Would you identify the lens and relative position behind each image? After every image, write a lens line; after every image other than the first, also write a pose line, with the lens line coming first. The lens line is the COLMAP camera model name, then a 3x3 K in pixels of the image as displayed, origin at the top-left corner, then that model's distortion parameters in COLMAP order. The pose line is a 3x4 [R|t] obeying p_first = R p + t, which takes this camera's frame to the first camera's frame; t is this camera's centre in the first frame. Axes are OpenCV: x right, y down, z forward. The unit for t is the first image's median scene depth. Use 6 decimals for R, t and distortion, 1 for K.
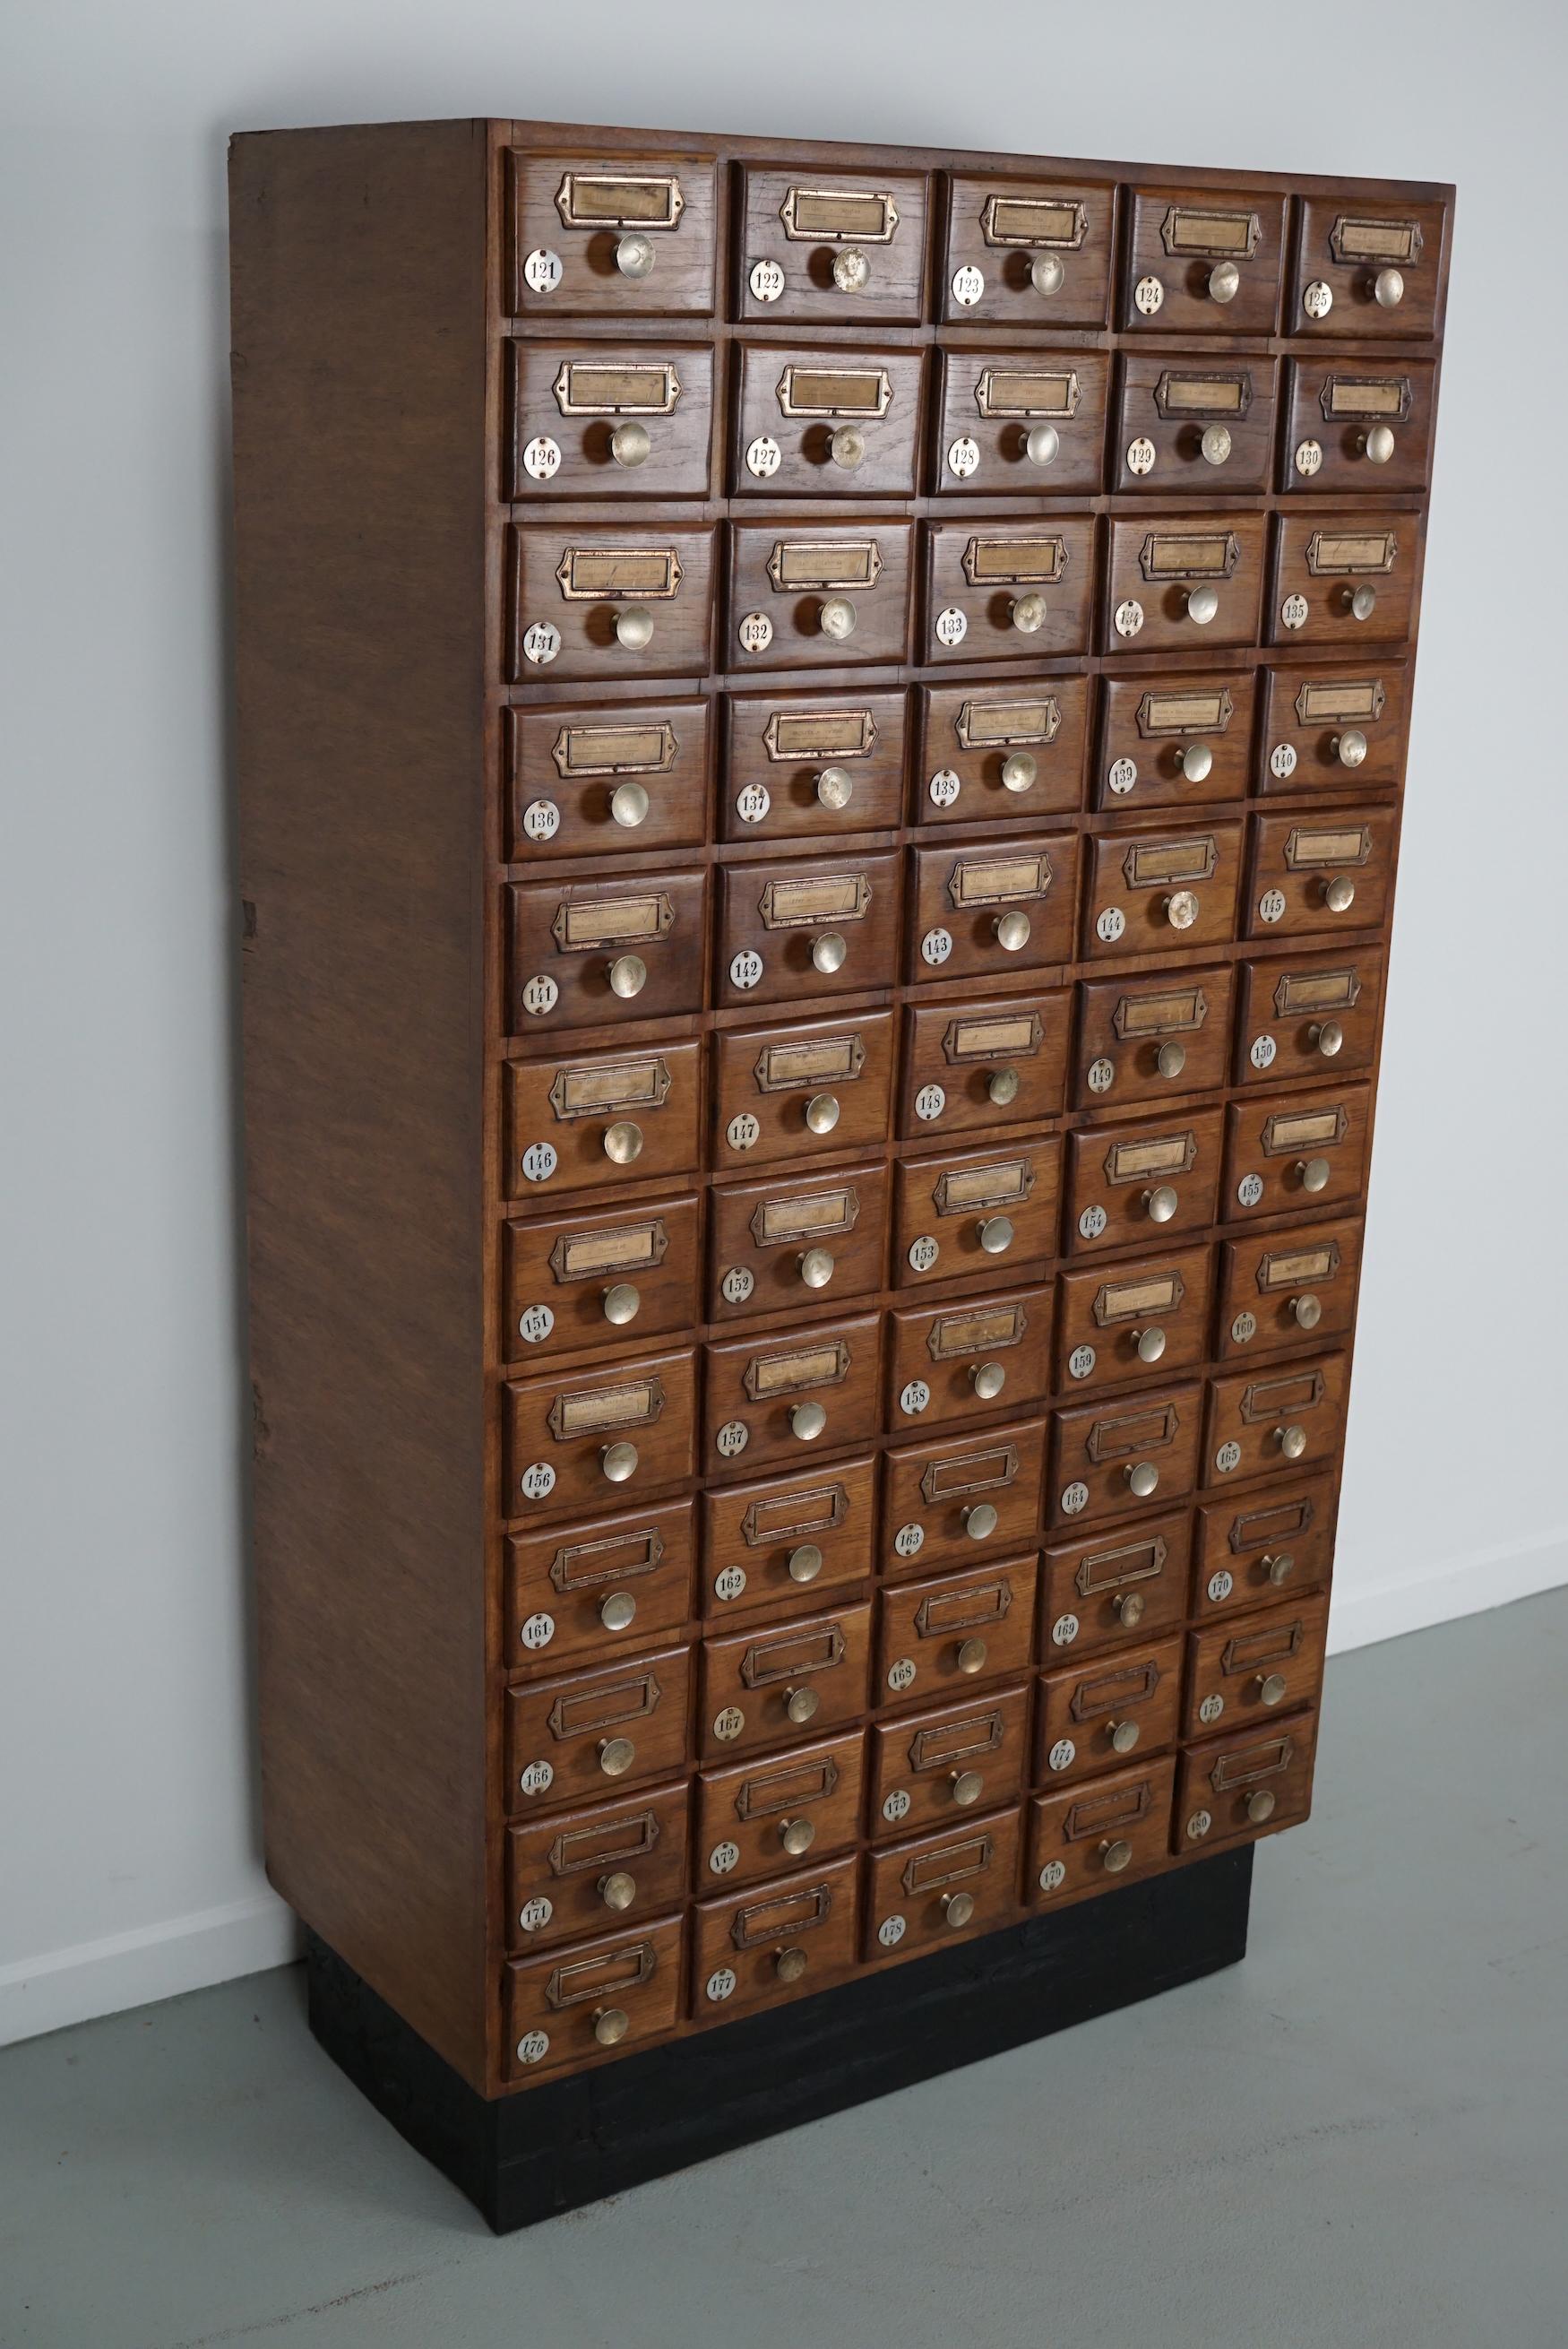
lens RADIAL K [[3026.1, 0, 808.7], [0, 3026.1, 1161.6], [0, 0, 1]] dist [-0.096877, 0.000000]
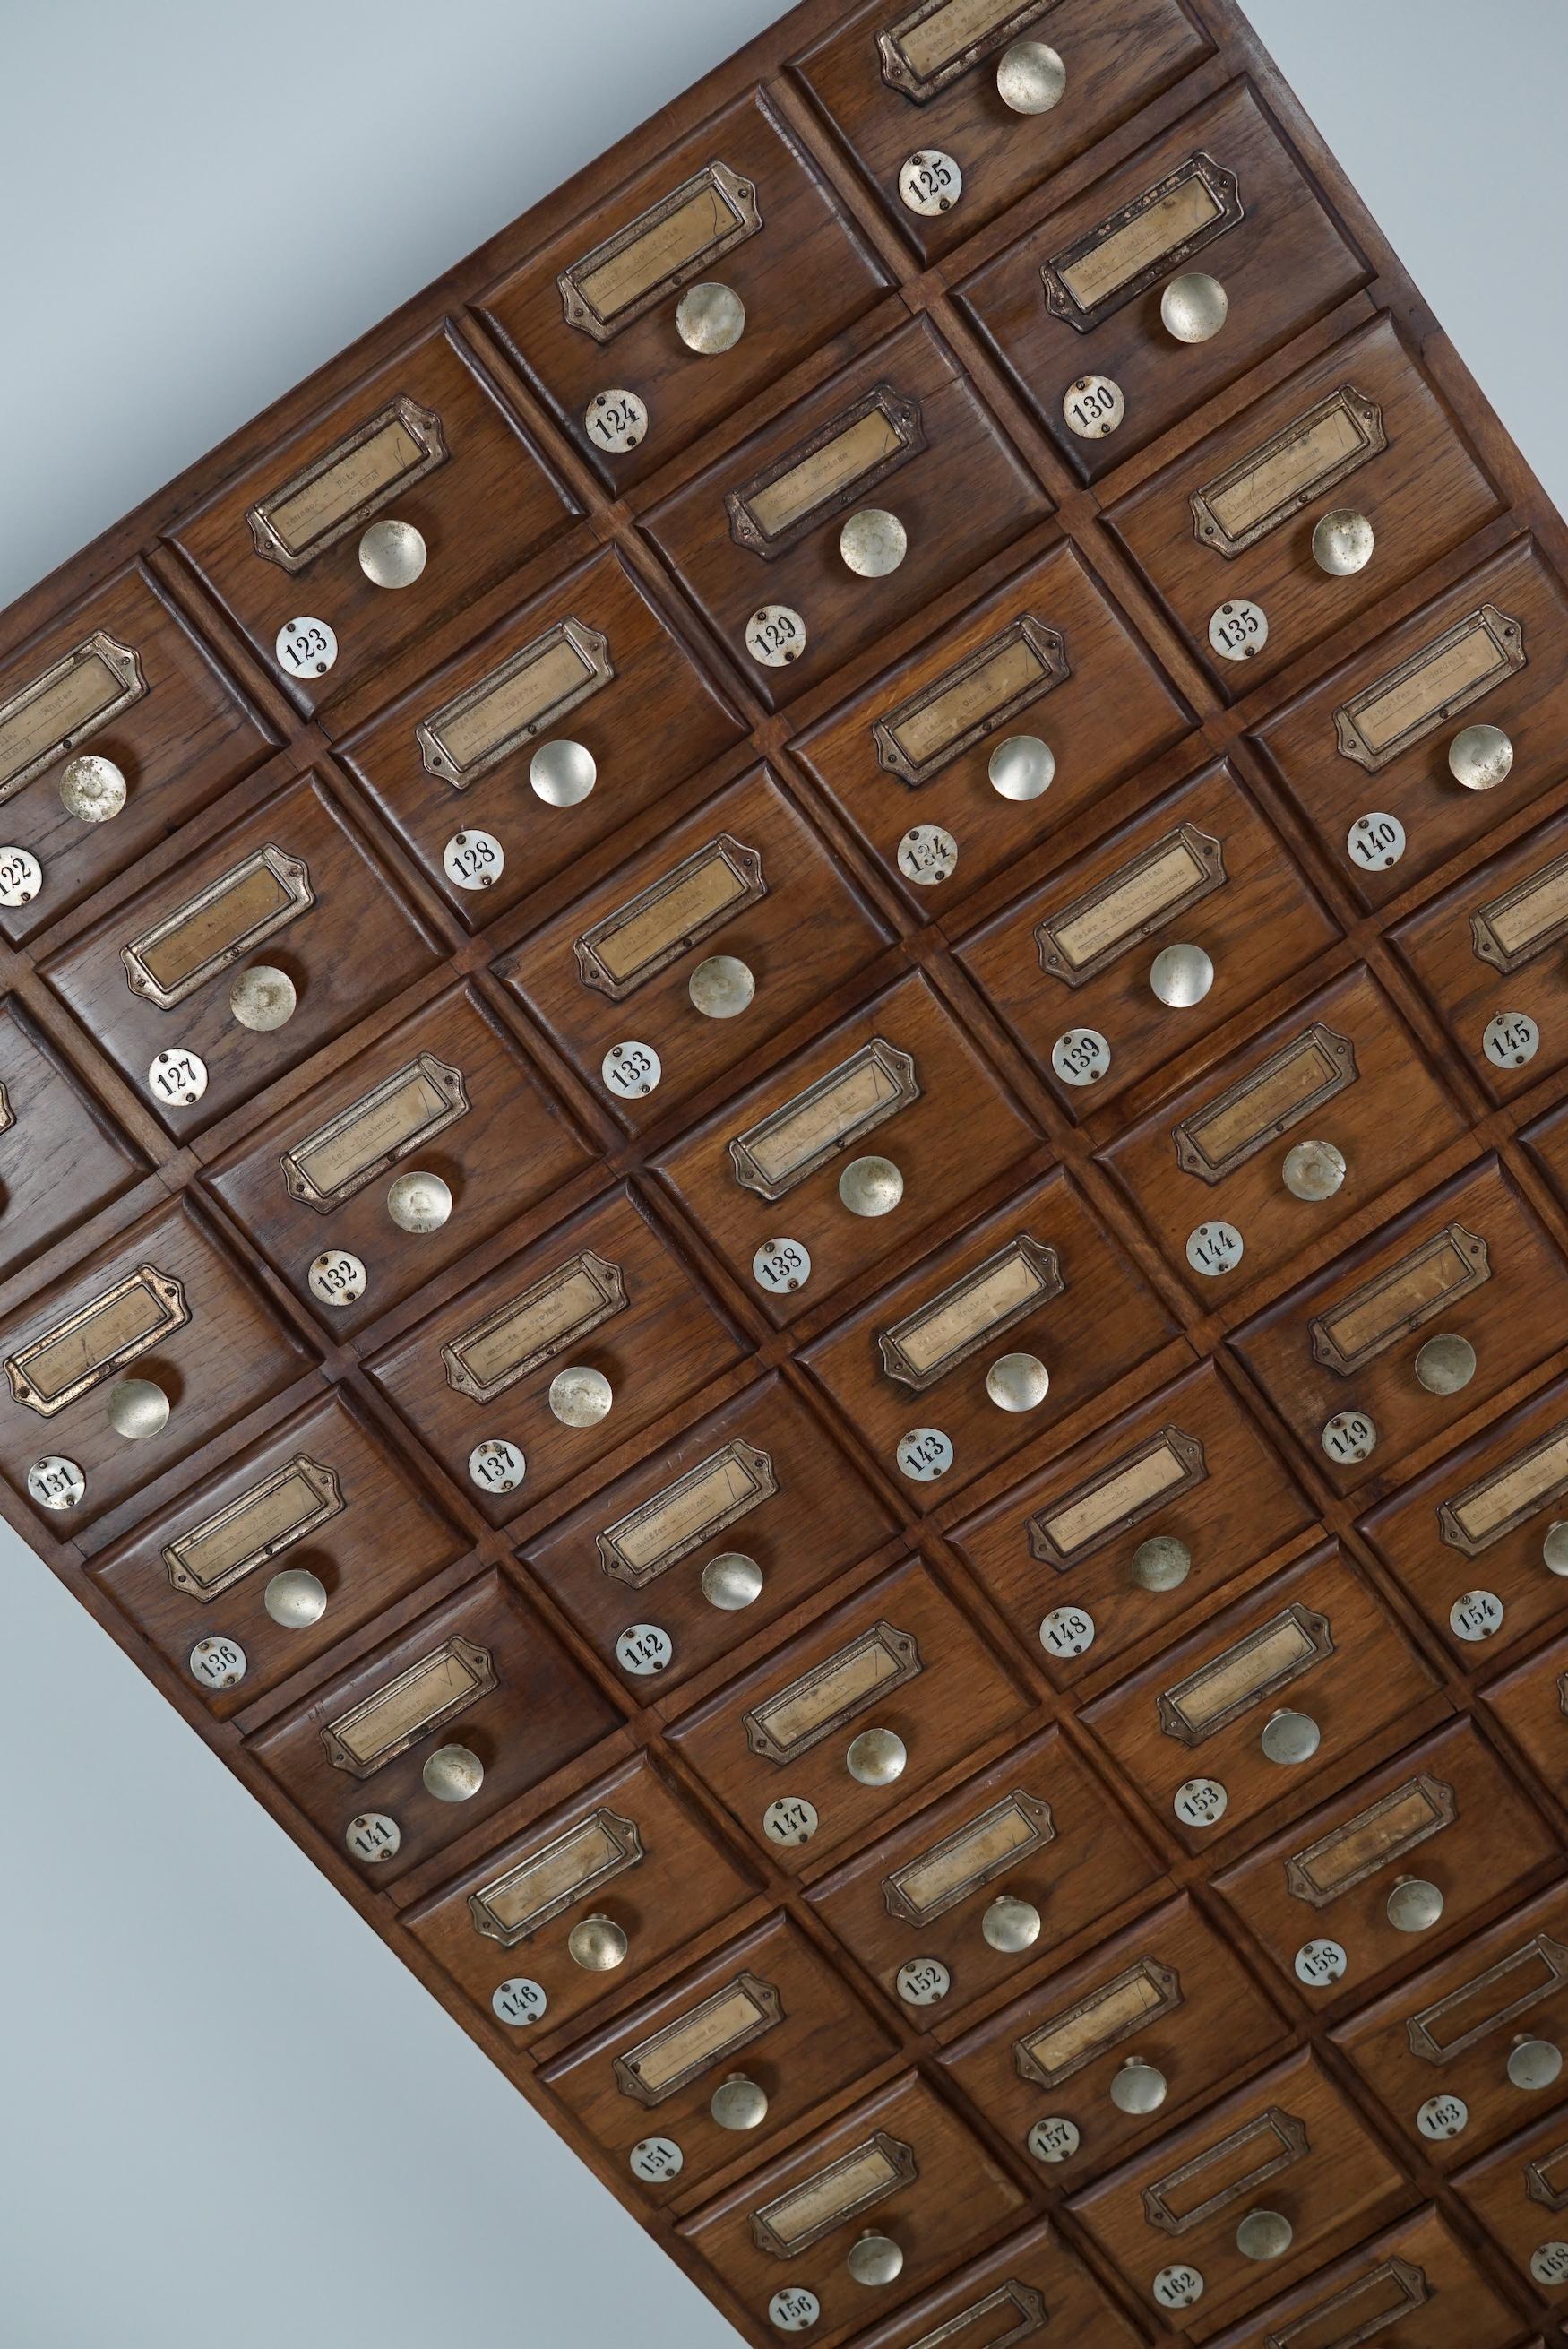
lens RADIAL K [[3026.1, 0, 782.9], [0, 3026.1, 1175.8], [0, 0, 1]] dist [-0.096877, 0.000000]
pose [[0.683845, -0.342419, -0.644287, 0.470609], [0.468272, 0.883152, 0.027655, -0.159759], [0.559533, -0.320613, 0.764284, 0.521560]]
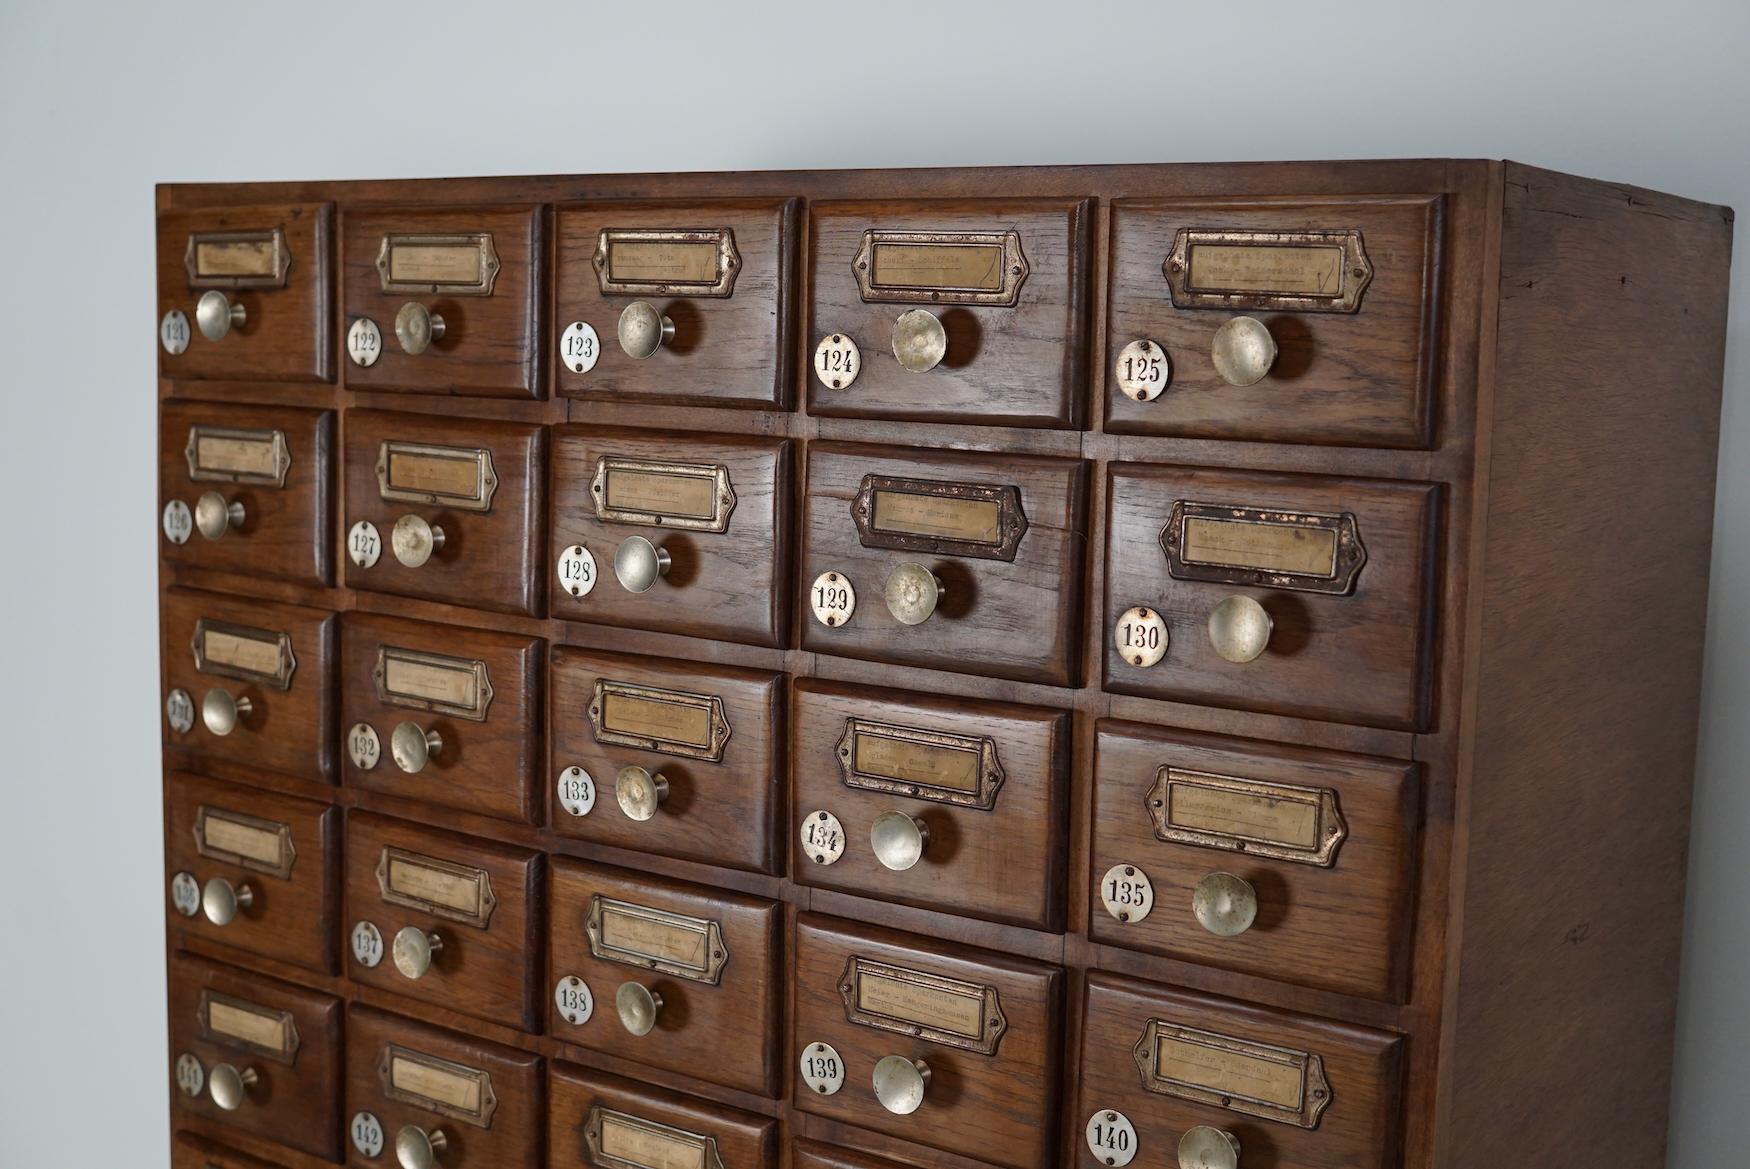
lens RADIAL K [[2254.7, 0, 879.0], [0, 2254.7, 600.2], [0, 0, 1]] dist [-0.096877, 0.000000]
pose [[0.353490, 0.092720, -0.930832, 0.590515], [-0.280099, 0.959911, -0.010753, -0.237281], [0.892518, 0.264526, 0.365290, 0.846512]]
